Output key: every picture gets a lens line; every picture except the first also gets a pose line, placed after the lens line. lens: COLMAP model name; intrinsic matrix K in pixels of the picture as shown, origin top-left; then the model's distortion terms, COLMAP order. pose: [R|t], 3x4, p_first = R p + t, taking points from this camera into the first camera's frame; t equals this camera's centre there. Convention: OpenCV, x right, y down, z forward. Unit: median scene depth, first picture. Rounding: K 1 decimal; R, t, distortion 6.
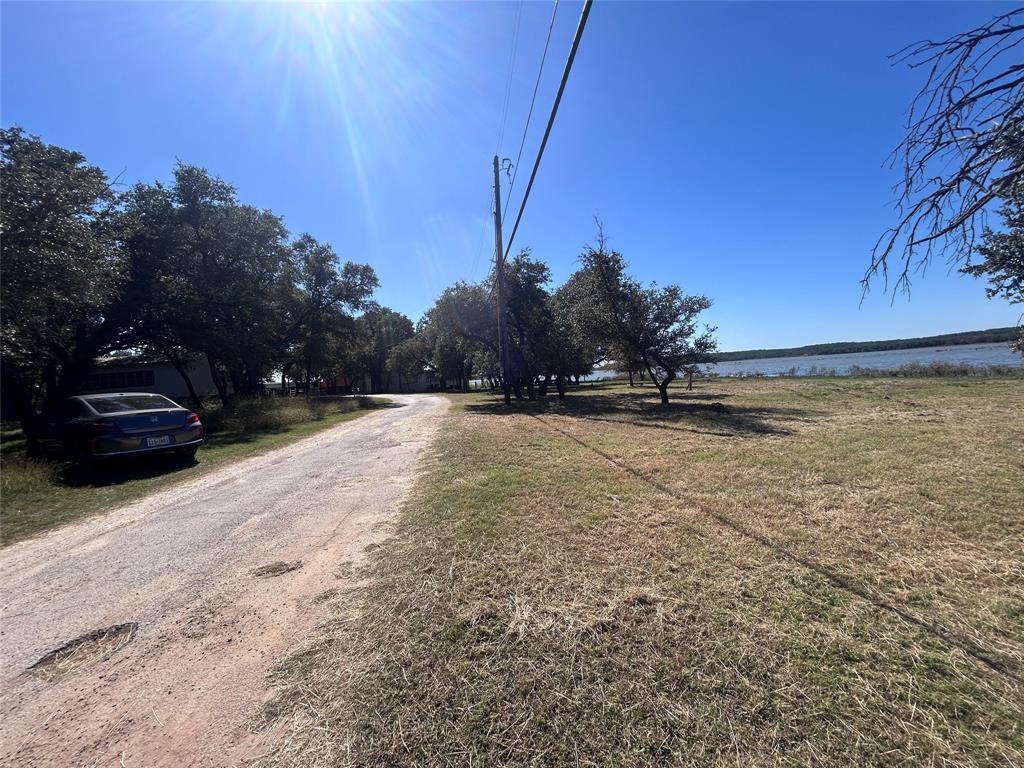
lens RADIAL K [[411.2, 0, 512.3], [0, 411.2, 383.6], [0, 0, 1]] dist [-0.001738, 0.001267]
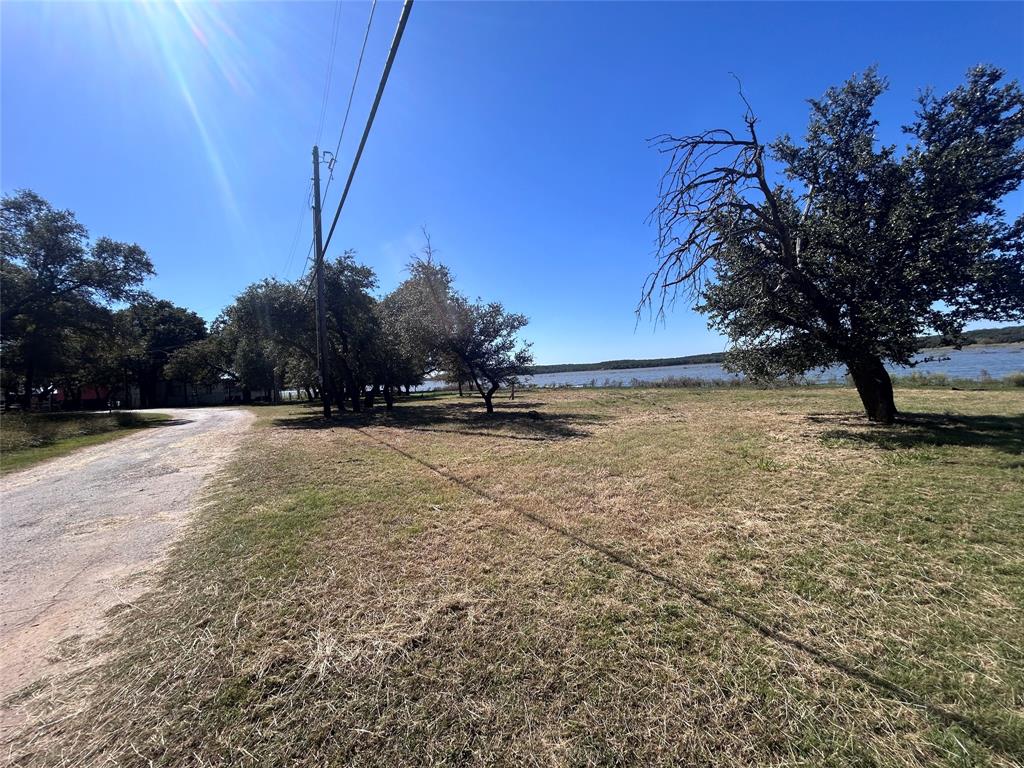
lens RADIAL K [[411.2, 0, 512.3], [0, 411.2, 383.6], [0, 0, 1]] dist [-0.001738, 0.001267]
pose [[0.919405, 0.004731, 0.393284, 0.014897], [0.005246, 0.999691, -0.024290, 0.000110], [-0.393277, 0.024395, 0.919096, -0.001275]]
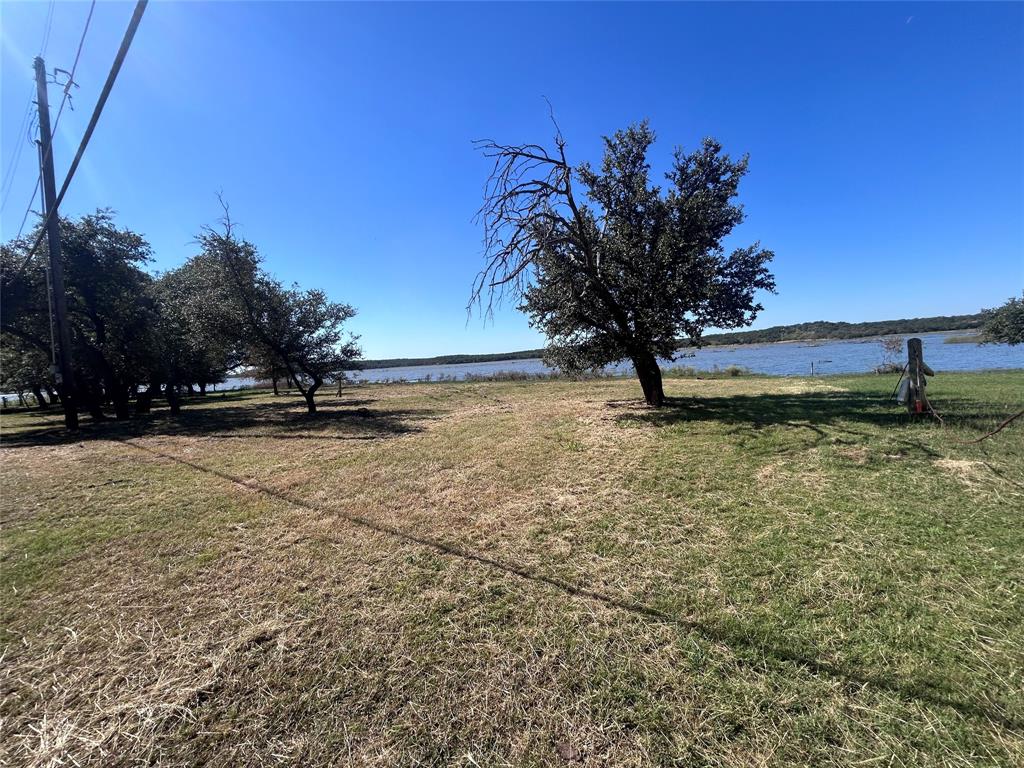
lens RADIAL K [[411.4, 0, 512.7], [0, 411.4, 383.4], [0, 0, 1]] dist [-0.004759, 0.001889]
pose [[0.696531, -0.016386, 0.717339, 0.024314], [0.028802, 0.999572, -0.005133, 0.000731], [-0.716948, 0.024236, 0.696705, -0.003362]]
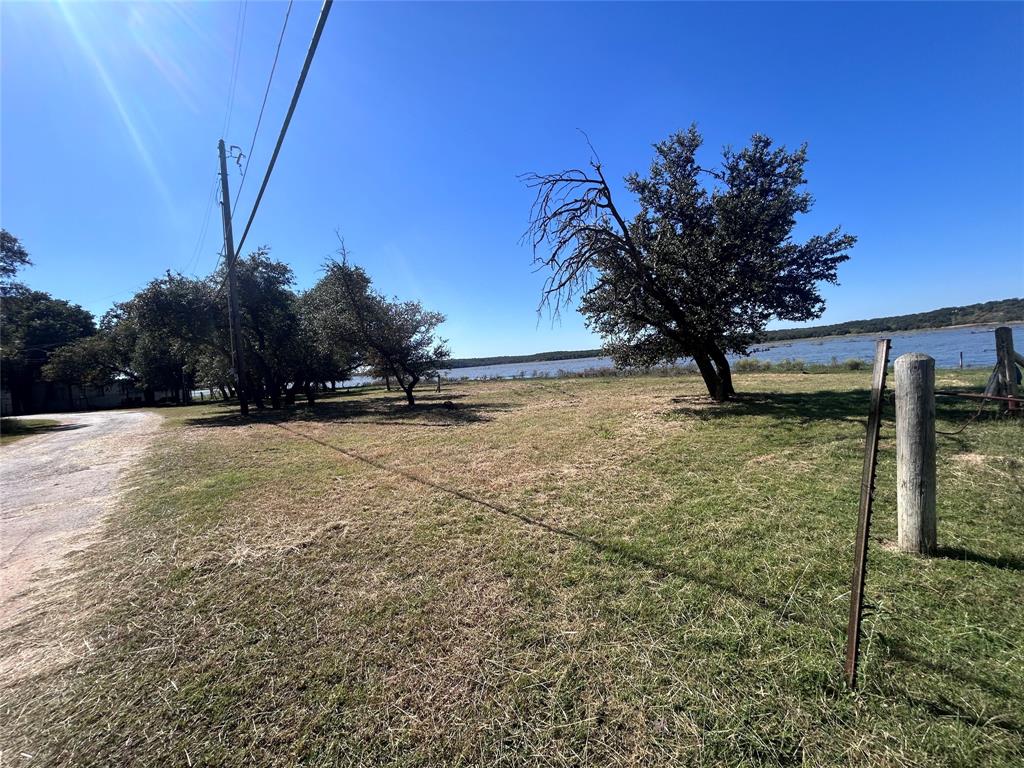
lens RADIAL K [[411.2, 0, 512.3], [0, 411.2, 383.6], [0, 0, 1]] dist [-0.001738, 0.001267]
pose [[0.848034, -0.025420, 0.529332, 0.025998], [0.032091, 0.999479, -0.003416, 0.007359], [-0.528970, 0.019884, 0.848408, -0.218109]]
